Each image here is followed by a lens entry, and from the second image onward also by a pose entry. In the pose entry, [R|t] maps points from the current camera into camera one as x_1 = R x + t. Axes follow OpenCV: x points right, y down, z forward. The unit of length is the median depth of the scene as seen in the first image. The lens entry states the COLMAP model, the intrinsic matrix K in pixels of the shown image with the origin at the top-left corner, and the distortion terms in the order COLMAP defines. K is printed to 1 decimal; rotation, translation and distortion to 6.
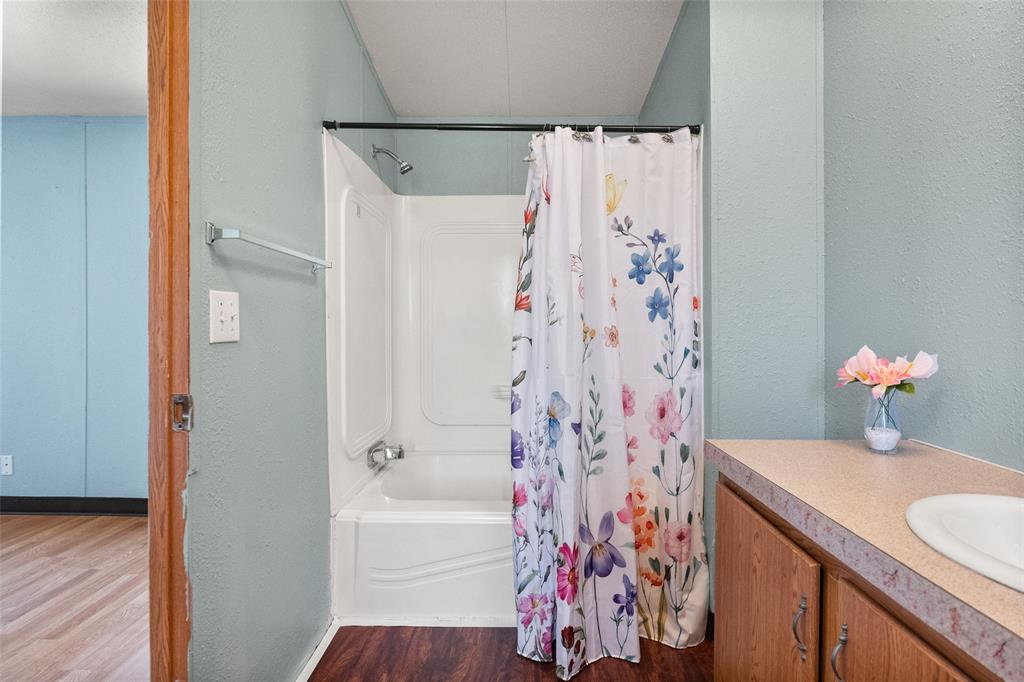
lens RADIAL K [[536.3, 0, 512.6], [0, 536.3, 324.8], [0, 0, 1]] dist [-0.001869, -0.000401]
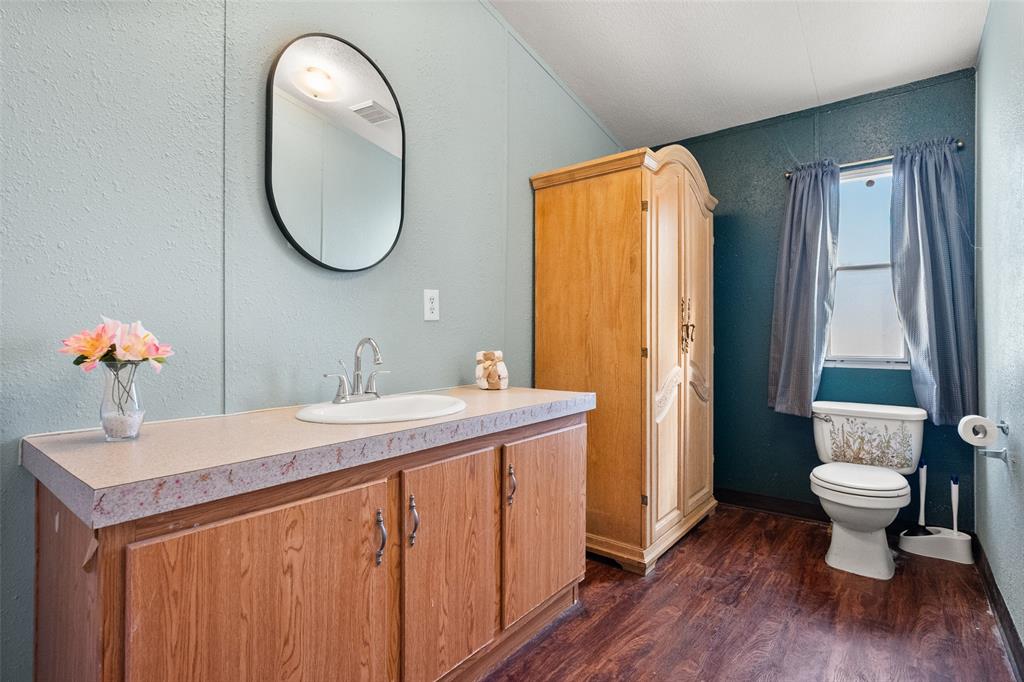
lens RADIAL K [[497.9, 0, 516.9], [0, 497.9, 329.5], [0, 0, 1]] dist [-0.000607, 0.000125]
pose [[-0.808824, 0.000844, 0.588050, -0.199654], [-0.003341, 0.999976, -0.006030, 0.044337], [-0.588041, -0.006842, -0.808802, 0.880836]]
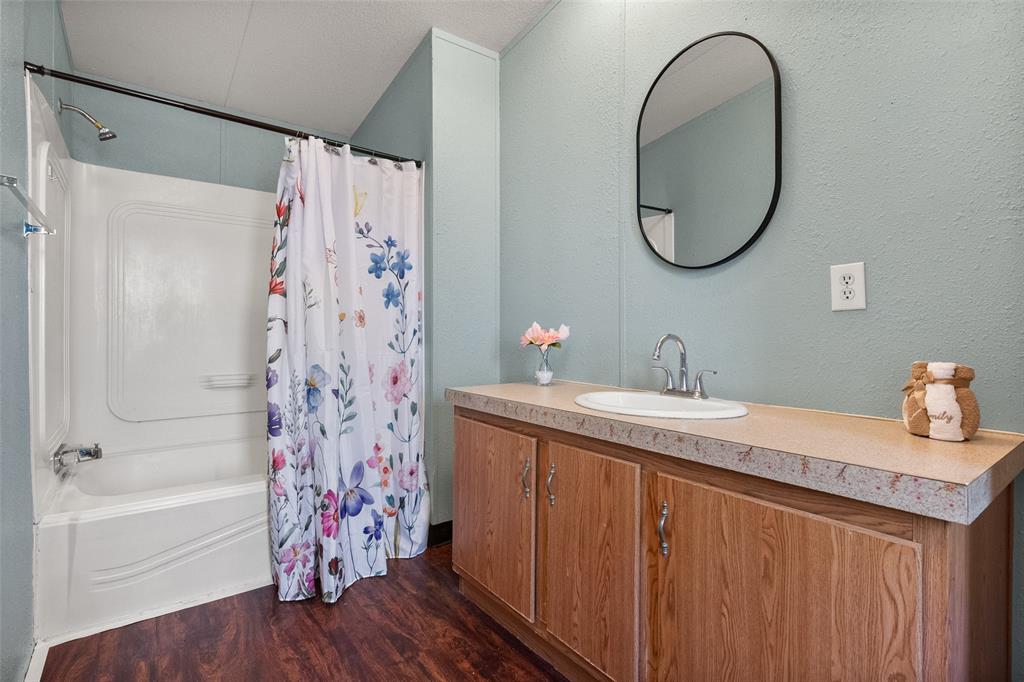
lens RADIAL K [[497.9, 0, 516.9], [0, 497.9, 329.5], [0, 0, 1]] dist [-0.000607, 0.000125]
pose [[0.782528, 0.005230, 0.622594, -0.235074], [-0.000845, 0.999973, -0.007338, 0.052766], [-0.622615, 0.005216, 0.782511, -0.108834]]
